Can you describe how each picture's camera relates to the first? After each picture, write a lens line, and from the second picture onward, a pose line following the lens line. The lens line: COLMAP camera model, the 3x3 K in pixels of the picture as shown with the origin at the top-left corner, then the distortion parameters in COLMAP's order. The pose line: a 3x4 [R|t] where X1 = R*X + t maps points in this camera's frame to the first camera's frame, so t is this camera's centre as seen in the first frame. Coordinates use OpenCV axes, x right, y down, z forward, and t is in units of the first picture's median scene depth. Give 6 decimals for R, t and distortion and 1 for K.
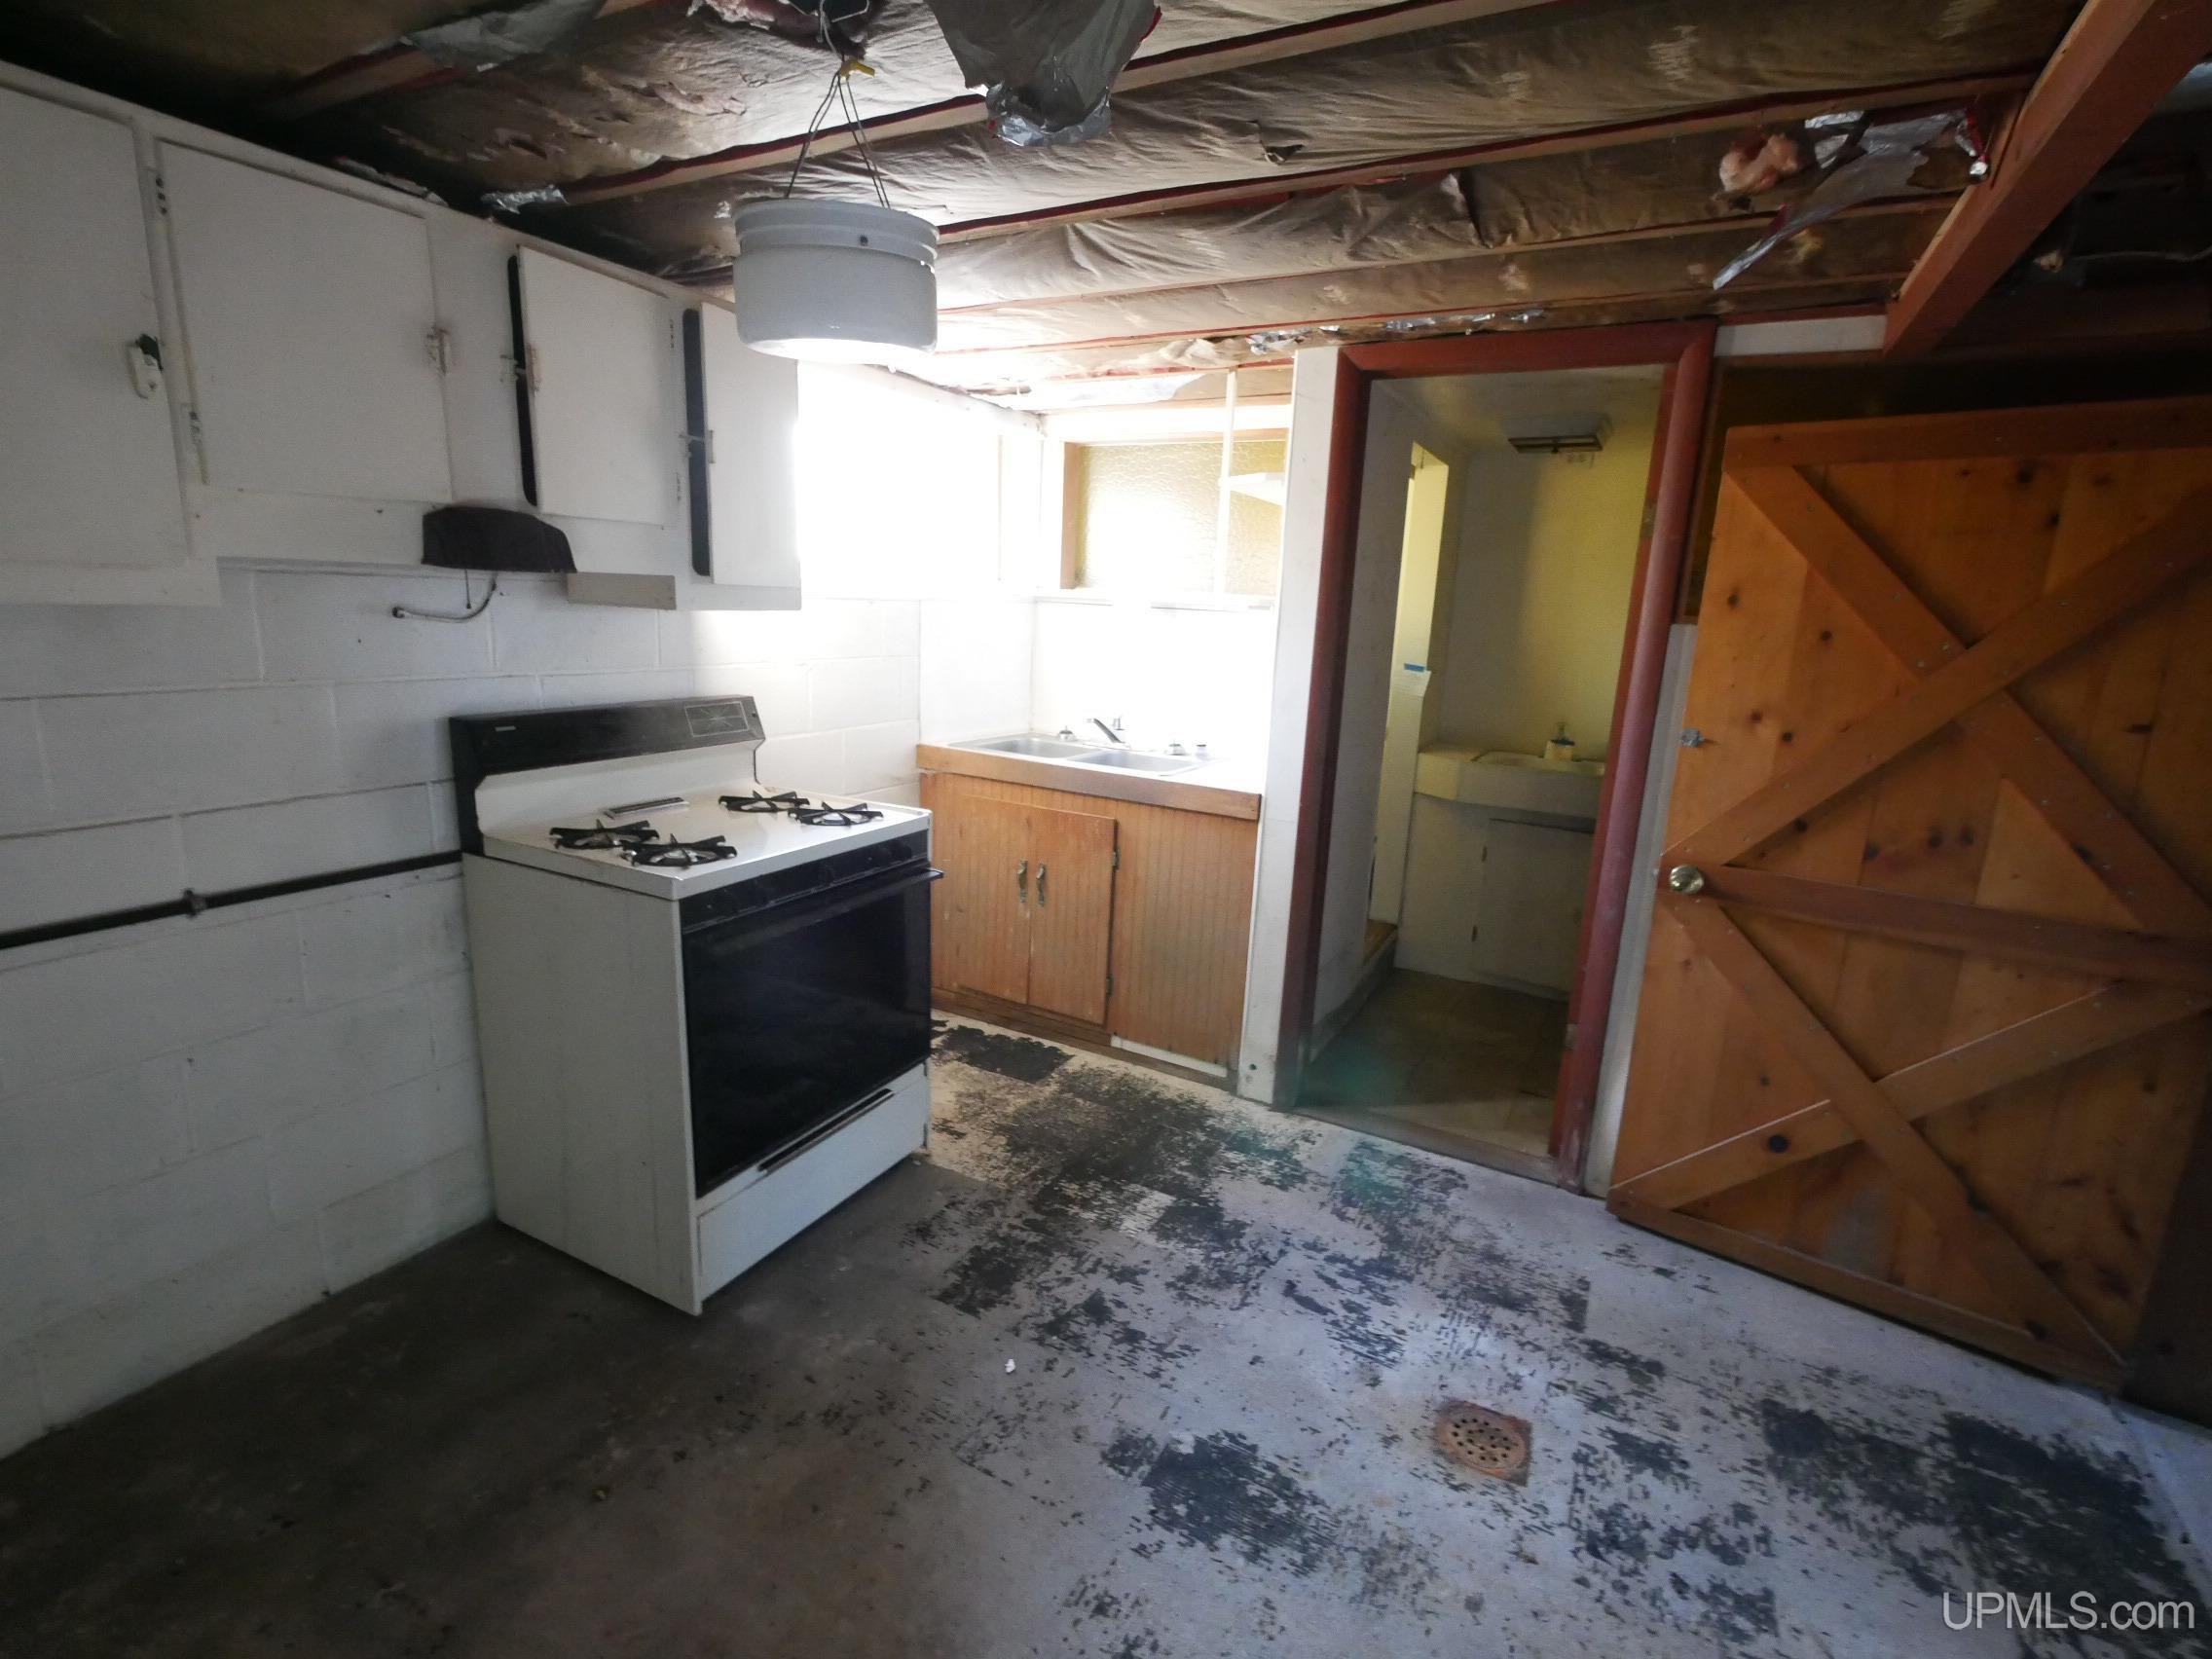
lens RADIAL K [[1040.4, 0, 1102.9], [0, 1040.4, 833.4], [0, 0, 1]] dist [-0.000643, -0.000172]
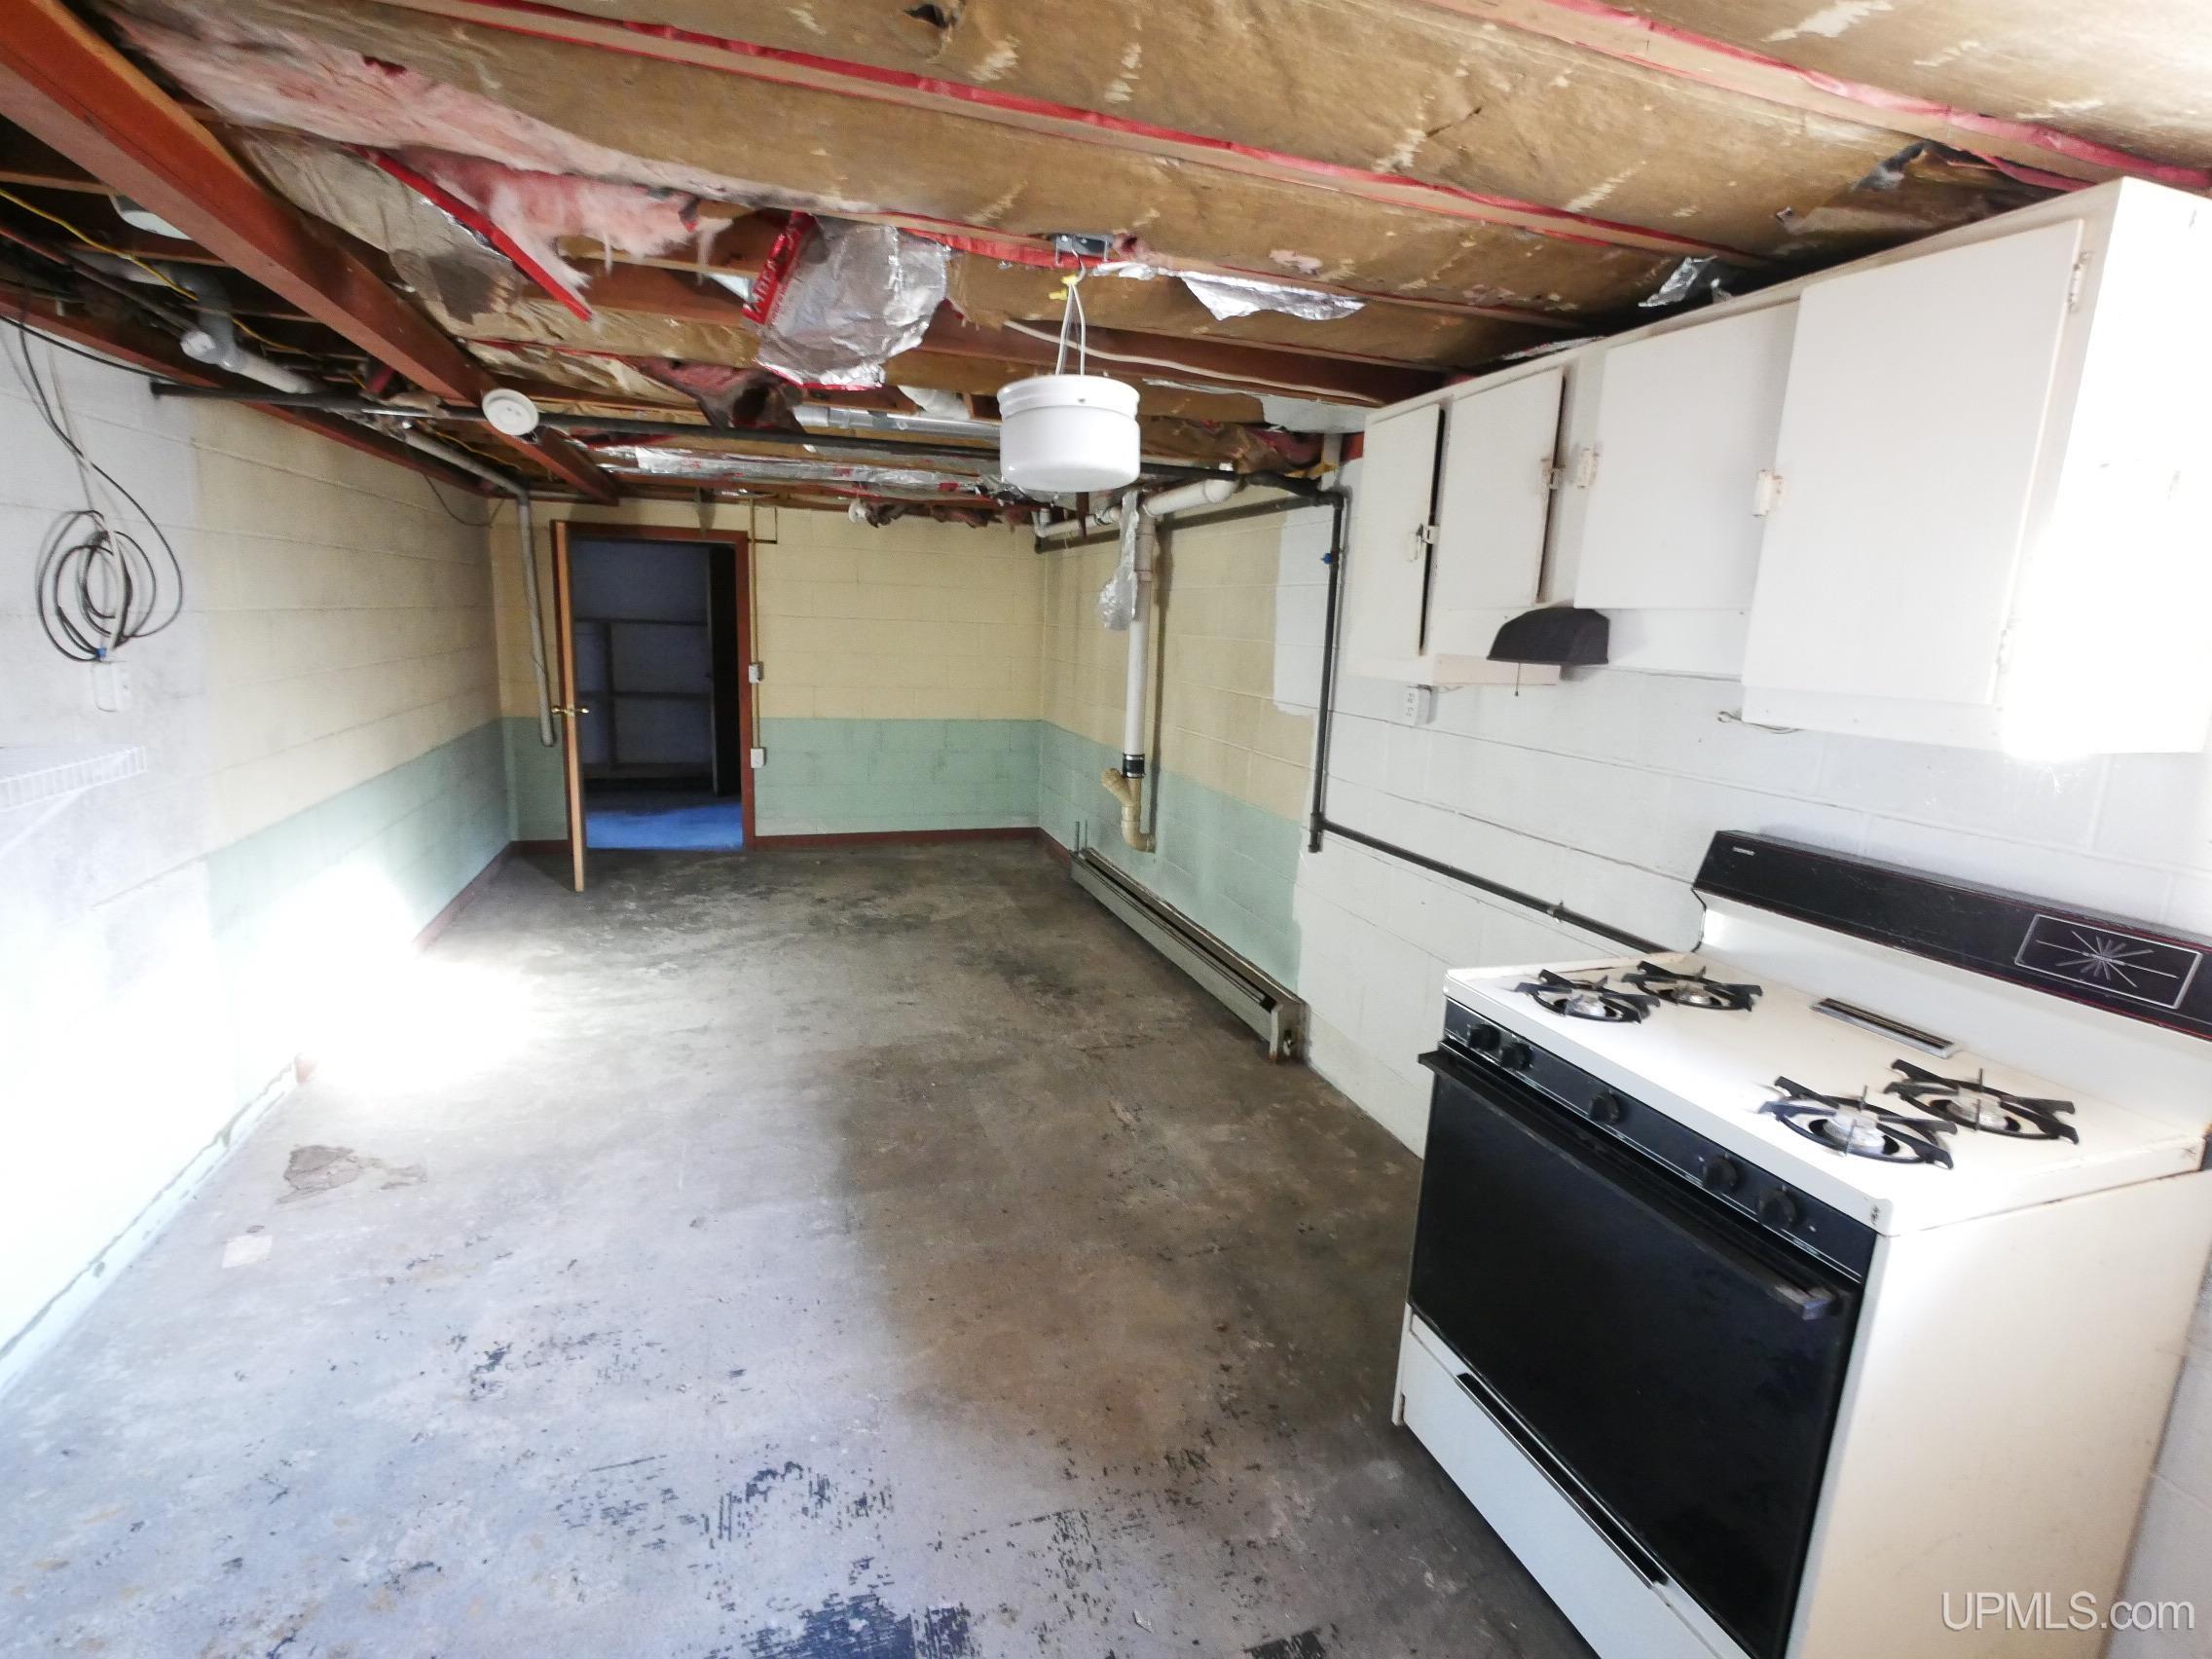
lens RADIAL K [[1040.4, 0, 1109.0], [0, 1040.4, 830.3], [0, 0, 1]] dist [-0.000643, -0.000172]
pose [[-0.672614, 0.079390, -0.735723, 0.484659], [-0.227050, 0.924131, 0.307294, -0.297704], [0.704300, 0.373736, -0.603558, 1.283747]]
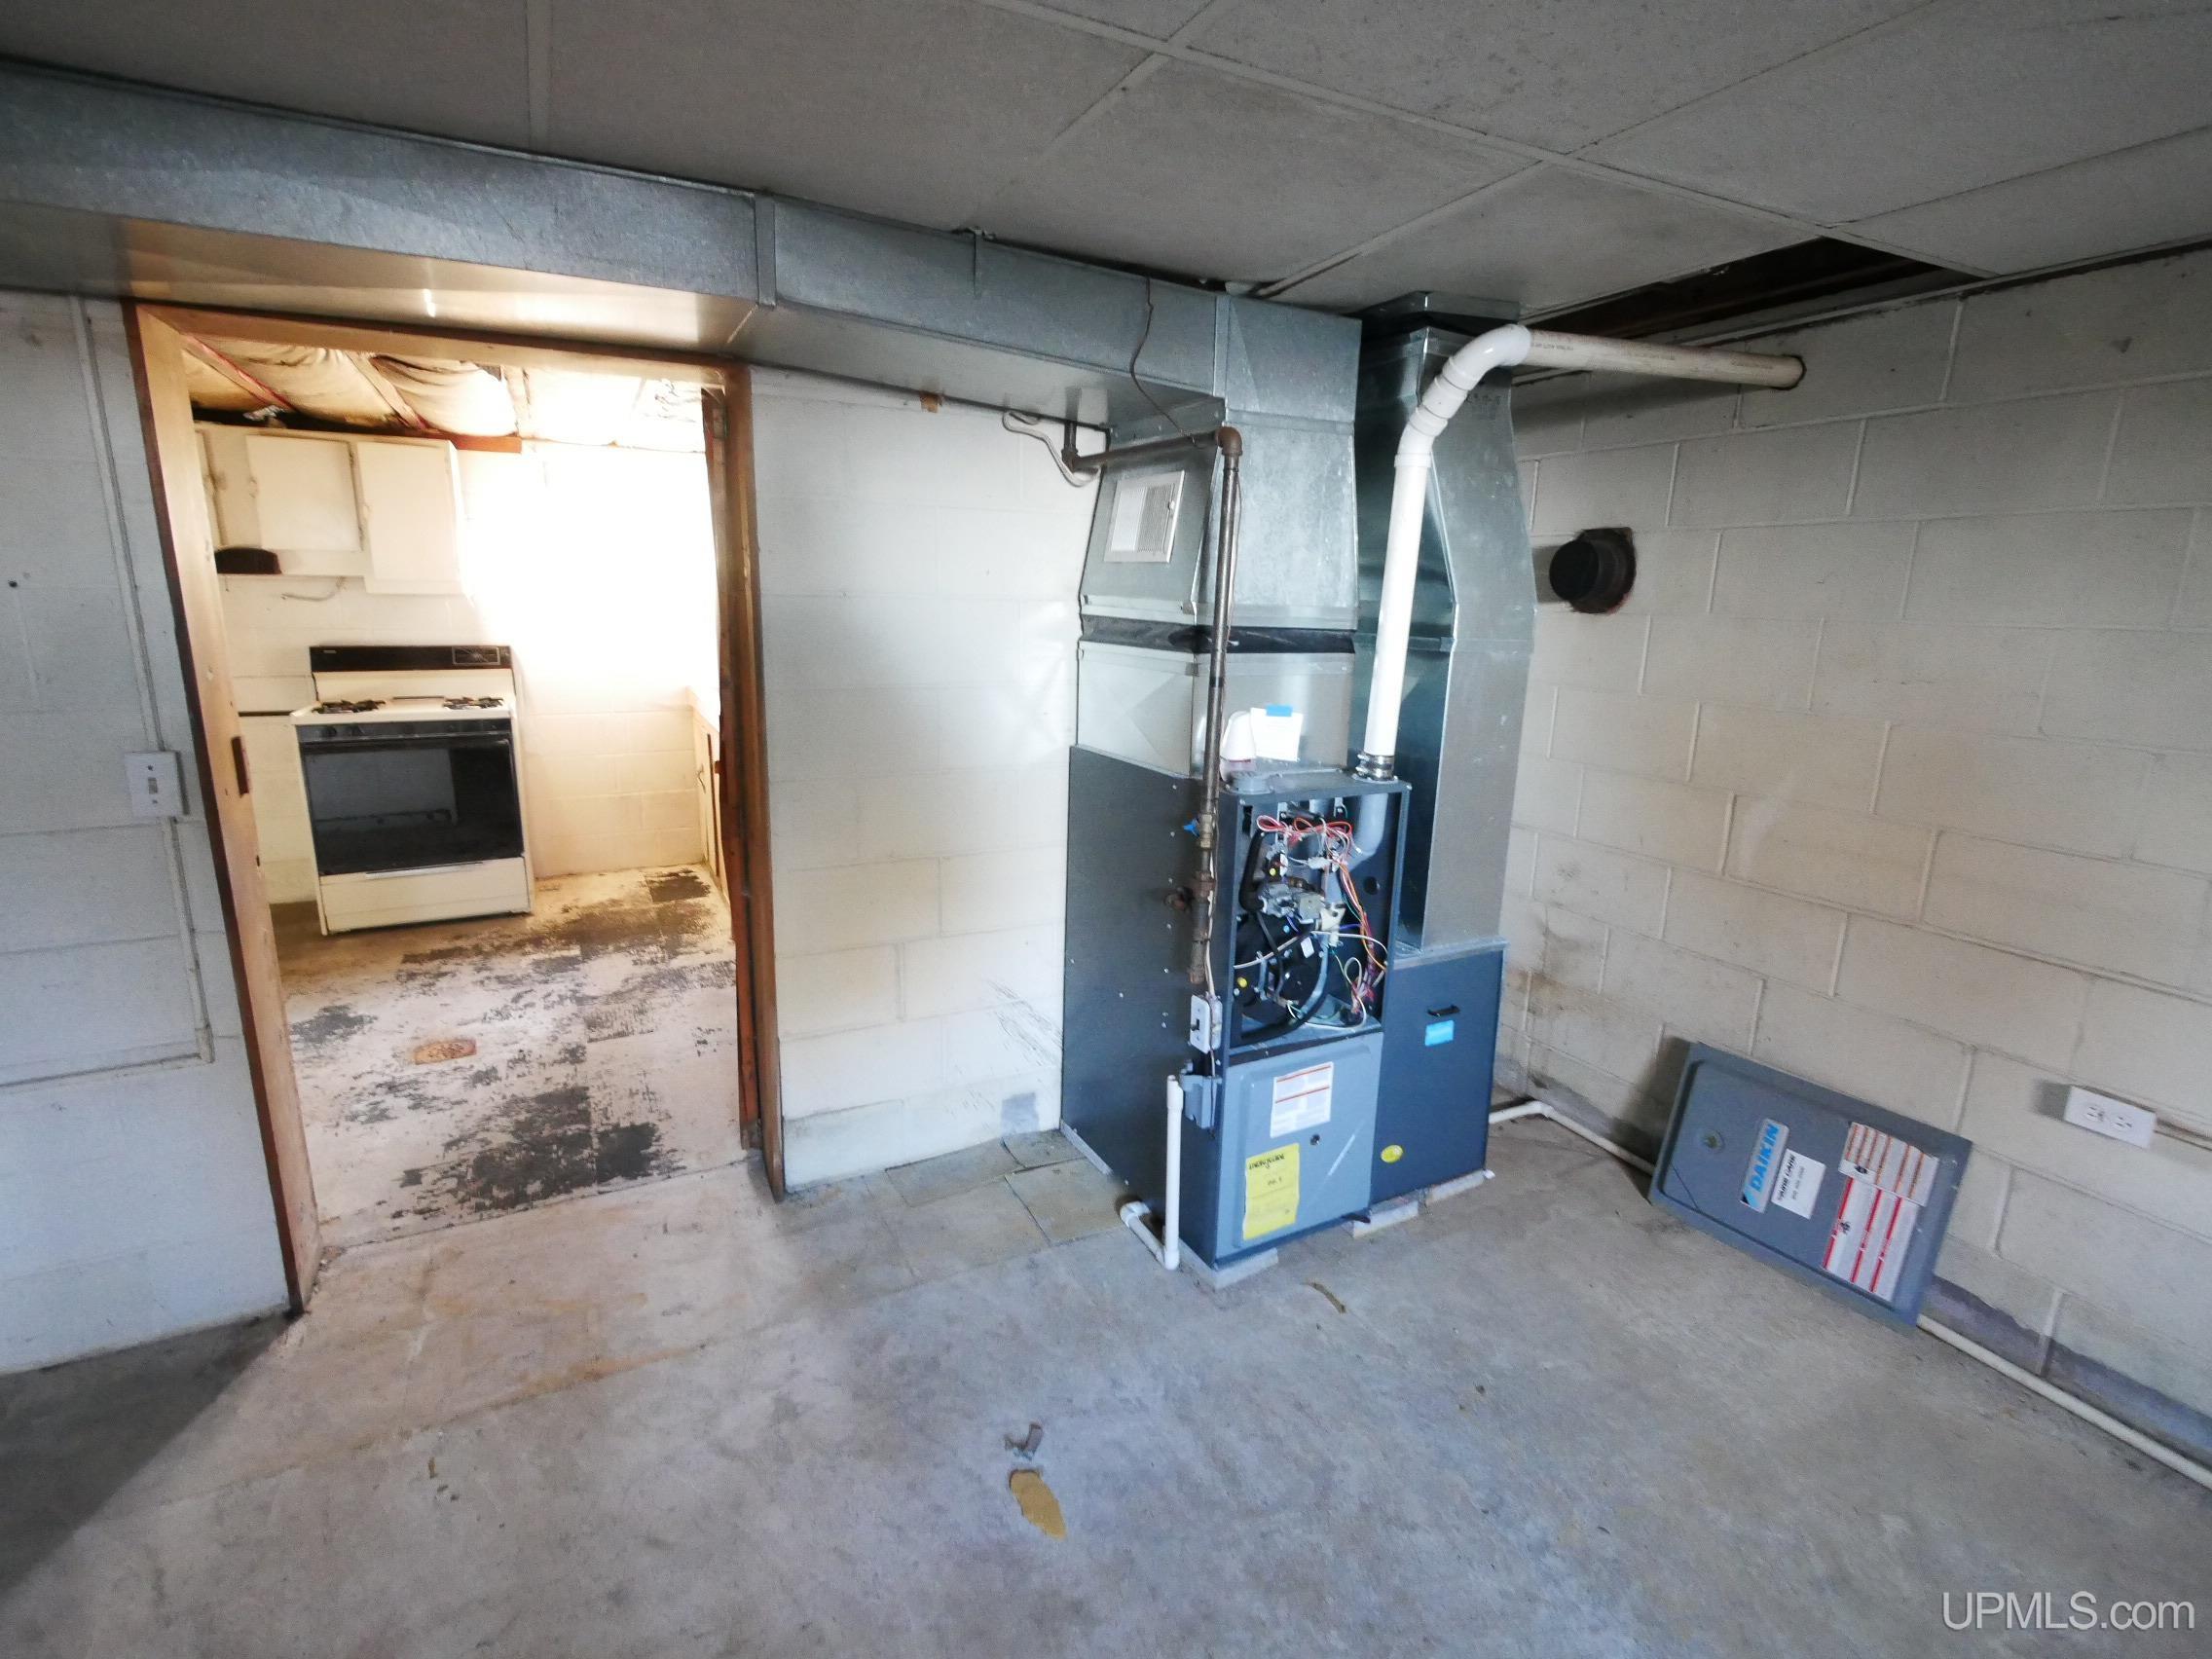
lens RADIAL K [[1040.4, 0, 1099.5], [0, 1040.4, 833.9], [0, 0, 1]] dist [-0.000643, -0.000172]
pose [[0.828432, 0.097135, -0.551602, 2.141909], [-0.106111, 0.994230, 0.015715, 0.075689], [0.549946, 0.045512, 0.833960, 0.130344]]
